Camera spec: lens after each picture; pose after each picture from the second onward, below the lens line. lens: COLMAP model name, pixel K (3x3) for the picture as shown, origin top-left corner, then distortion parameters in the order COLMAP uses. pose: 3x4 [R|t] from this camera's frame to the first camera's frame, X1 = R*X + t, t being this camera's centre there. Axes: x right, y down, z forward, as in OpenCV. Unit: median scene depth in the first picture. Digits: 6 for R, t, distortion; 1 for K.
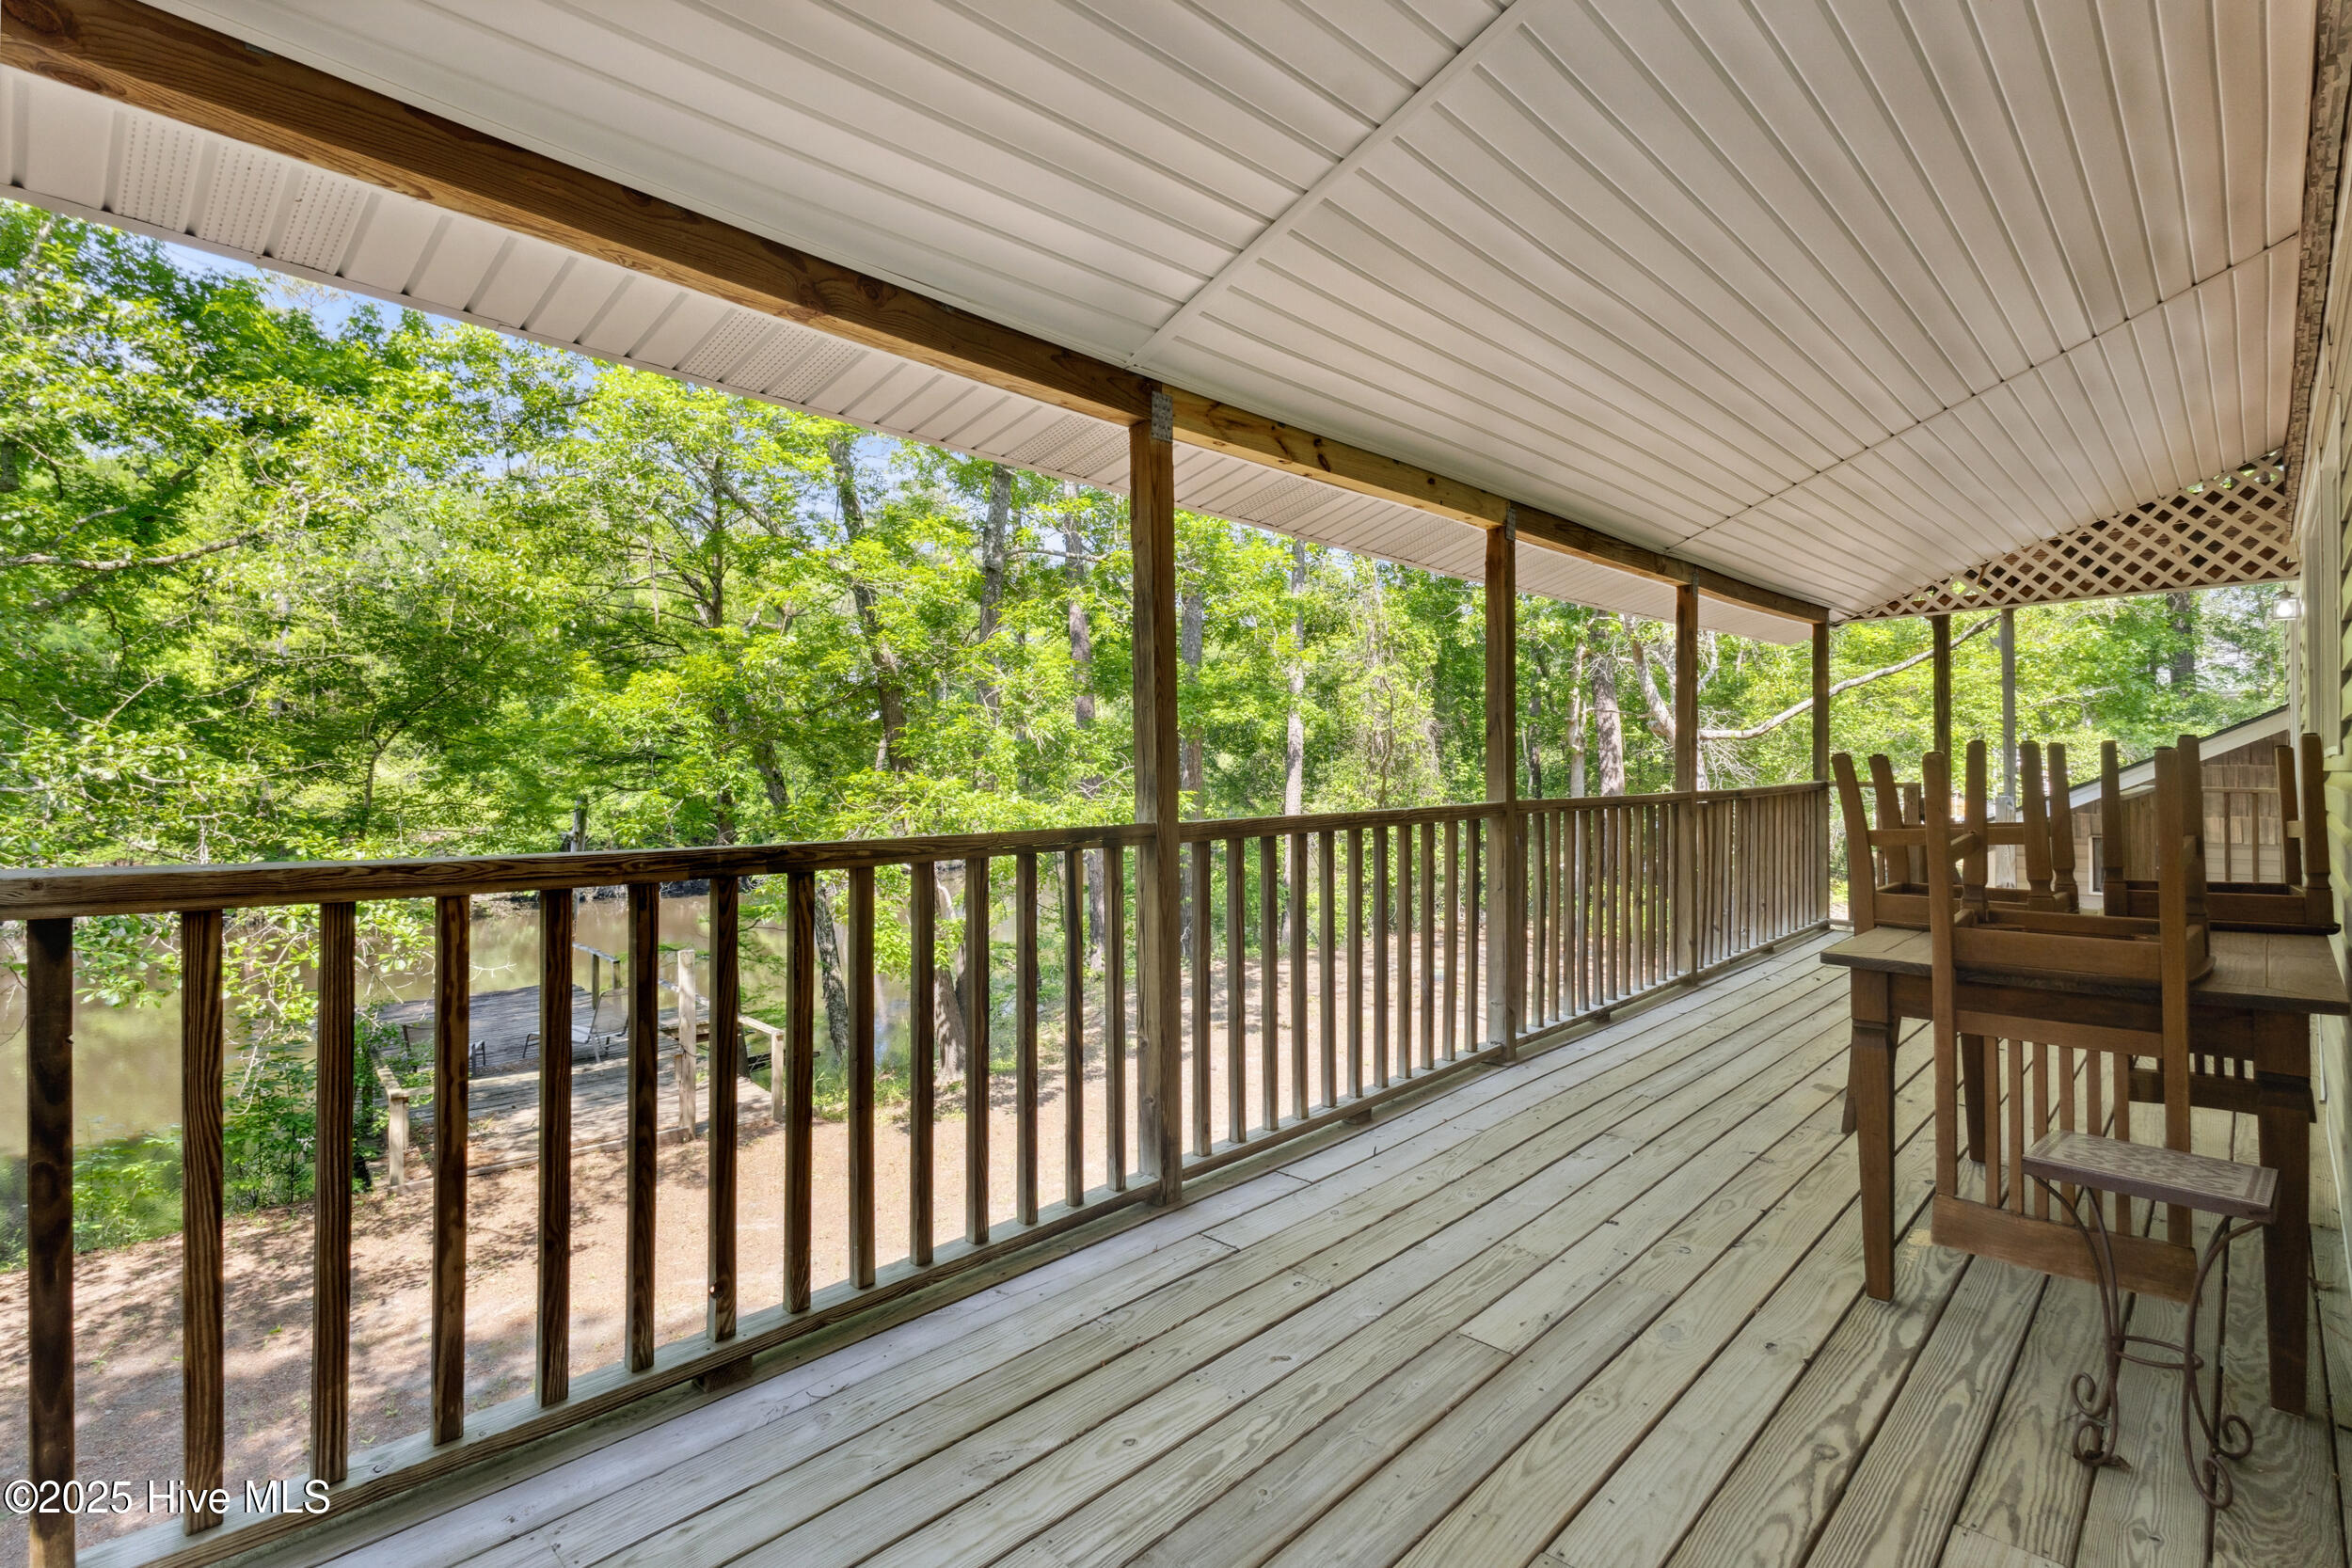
lens RADIAL K [[1097.5, 0, 1175.0], [0, 1097.5, 767.6], [0, 0, 1]] dist [0.003832, 0.000563]
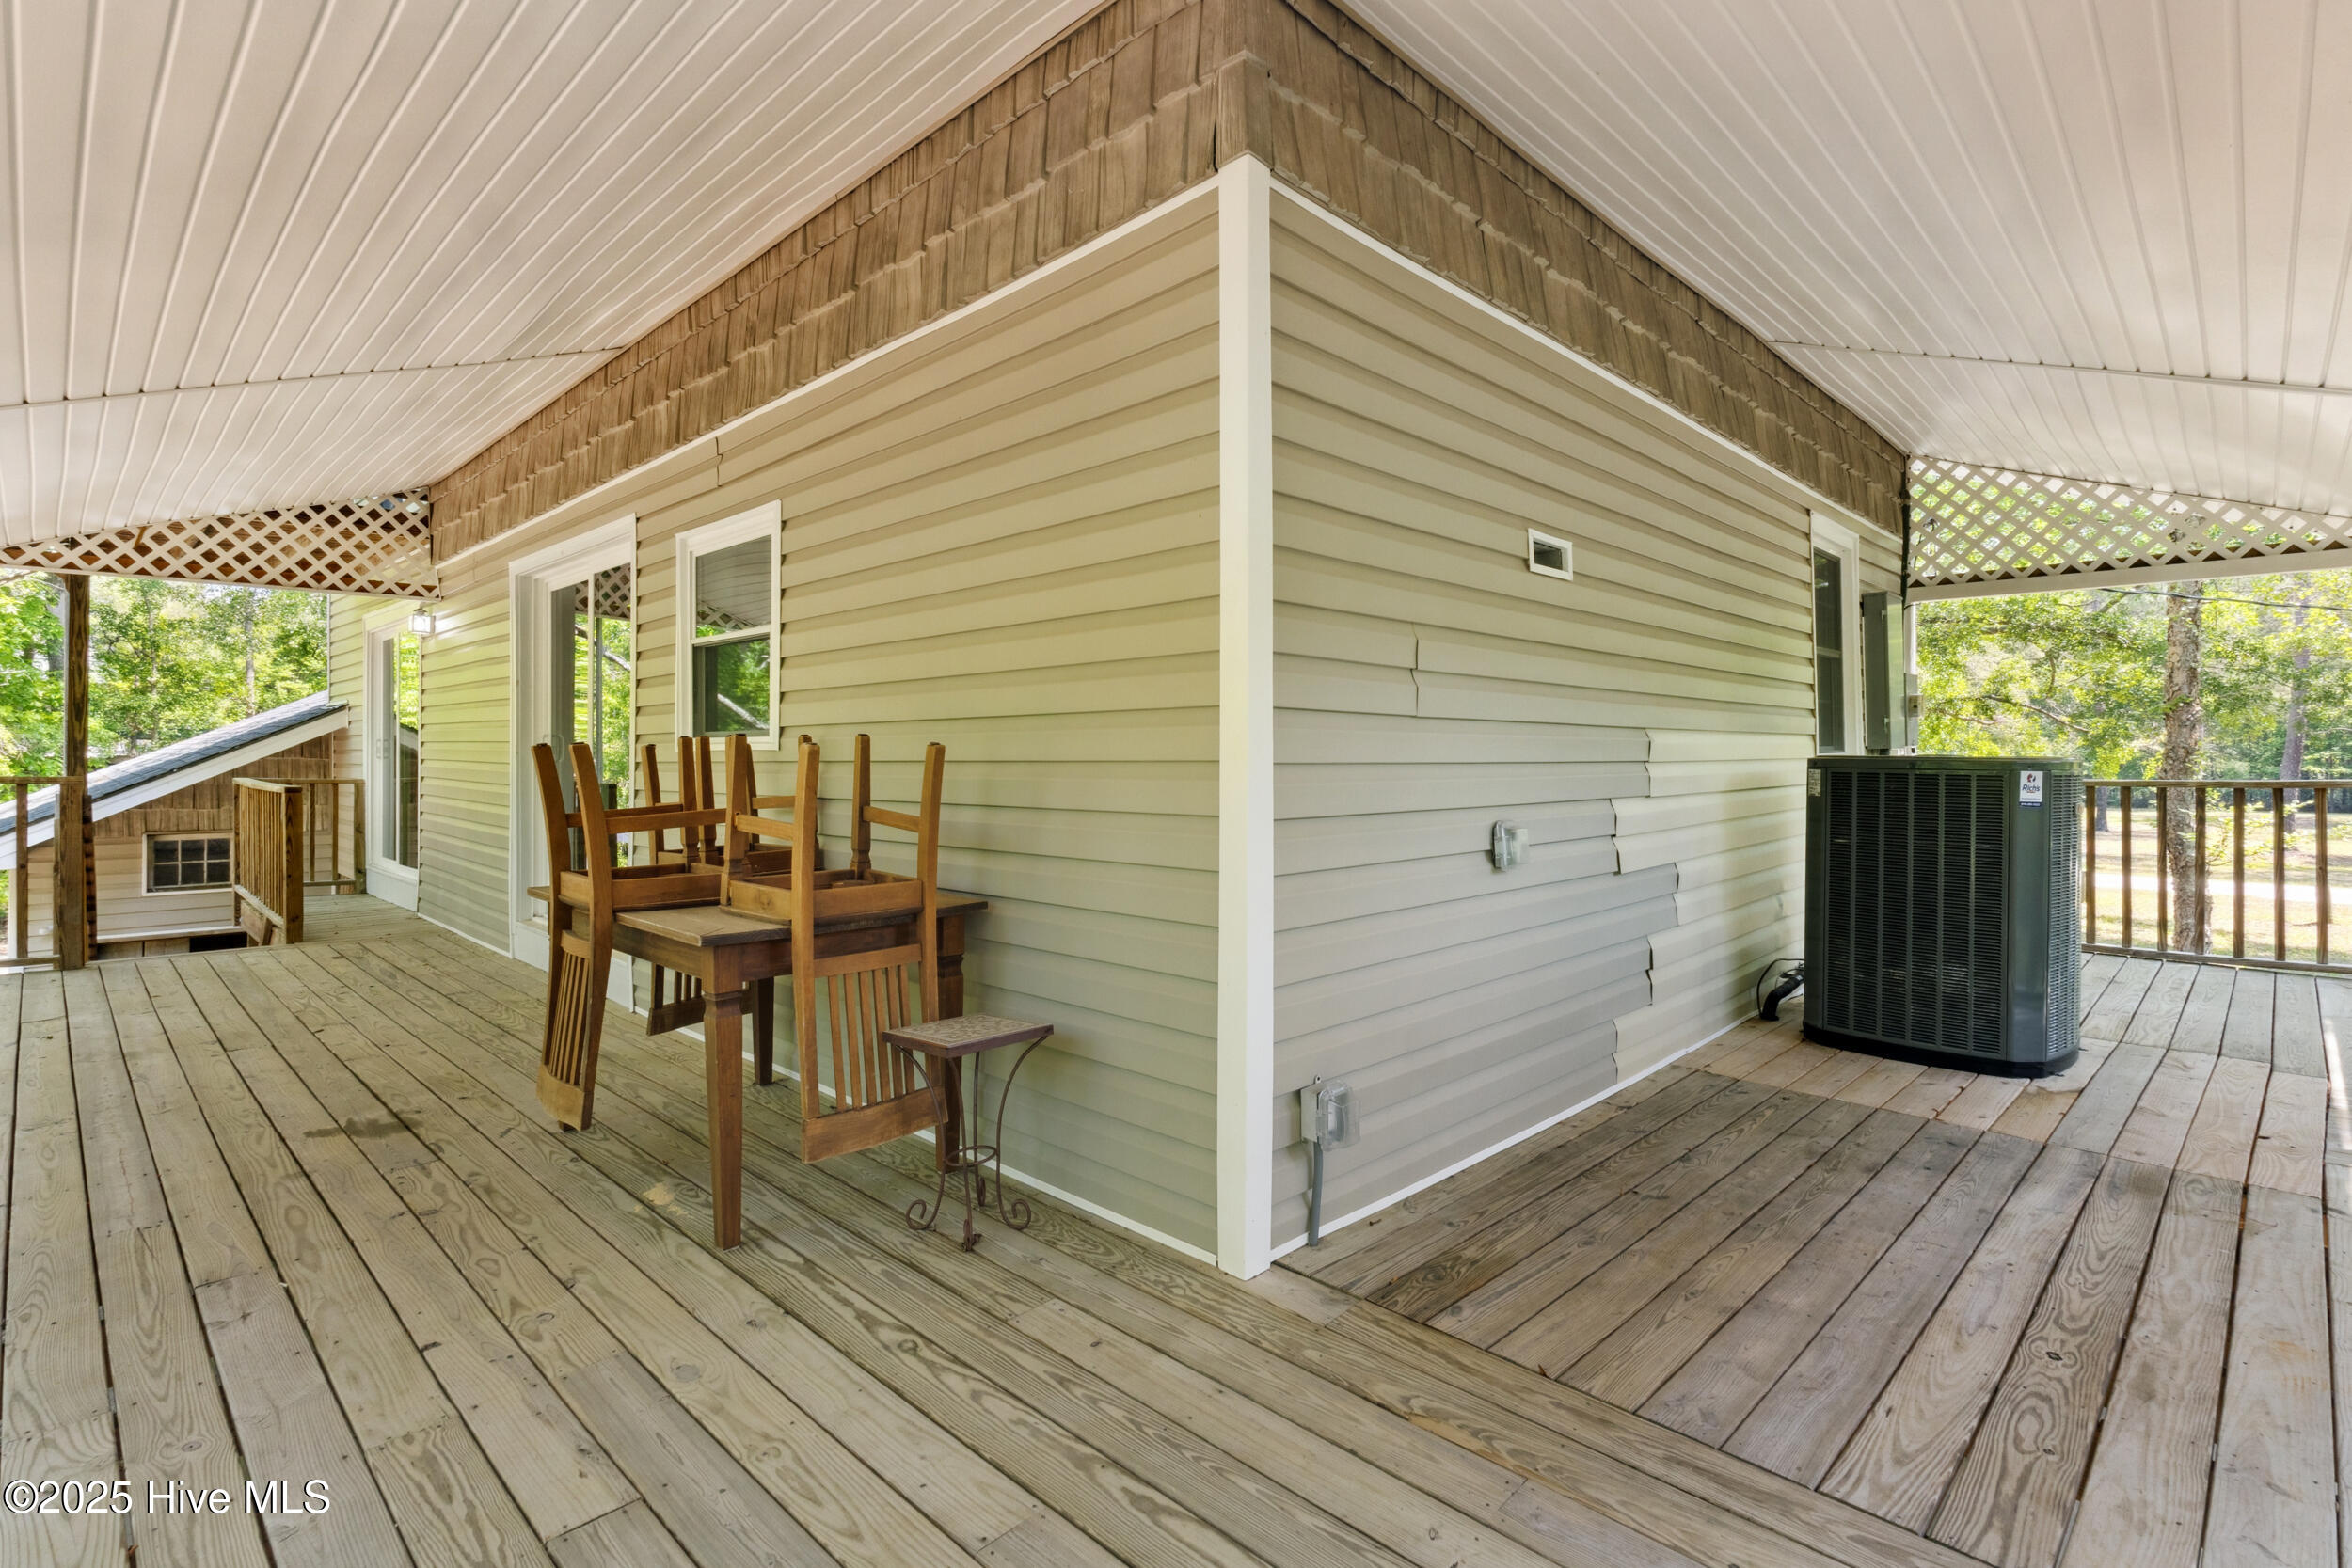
lens RADIAL K [[1097.5, 0, 1175.0], [0, 1097.5, 767.6], [0, 0, 1]] dist [0.003832, 0.000563]
pose [[-0.005894, -0.004337, 0.999973, -0.313571], [-0.002535, 0.999987, 0.004323, 0.001934], [-0.999979, -0.002510, -0.005905, 0.399285]]
